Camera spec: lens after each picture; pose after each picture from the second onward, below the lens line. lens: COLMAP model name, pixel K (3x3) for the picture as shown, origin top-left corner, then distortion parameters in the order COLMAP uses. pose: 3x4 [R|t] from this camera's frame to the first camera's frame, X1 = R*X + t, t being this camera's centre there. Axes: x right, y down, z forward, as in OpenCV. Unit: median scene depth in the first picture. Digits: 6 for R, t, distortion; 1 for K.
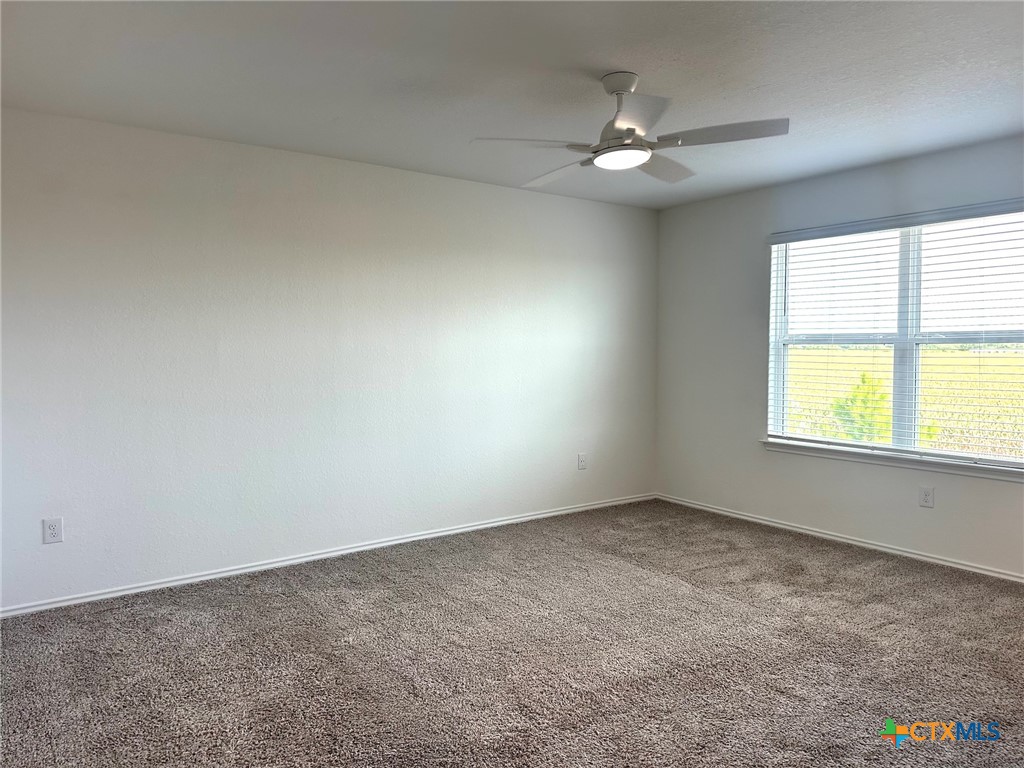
lens RADIAL K [[711.3, 0, 512.0], [0, 711.3, 384.0], [0, 0, 1]] dist [-0.003286, -0.000945]
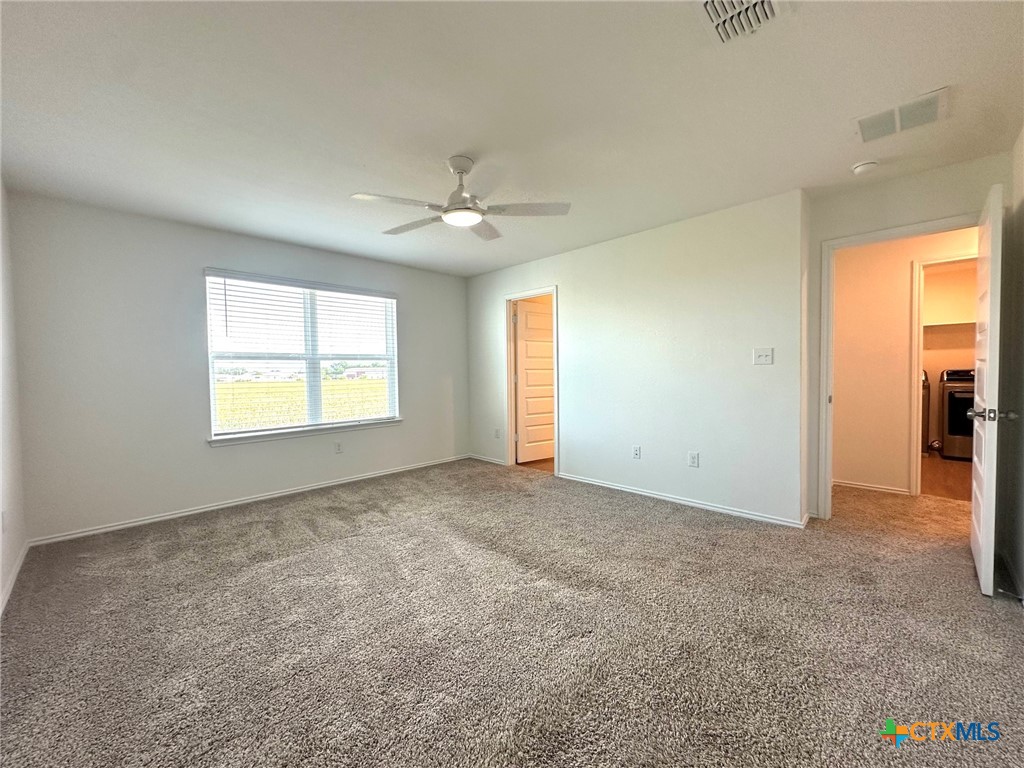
lens RADIAL K [[415.6, 0, 512.0], [0, 415.6, 384.0], [0, 0, 1]] dist [-0.000070, 0.000012]
pose [[-0.145871, -0.028178, 0.988902, -0.465227], [0.074717, 0.996426, 0.039414, -0.003911], [-0.986478, 0.079638, -0.143244, 0.688967]]
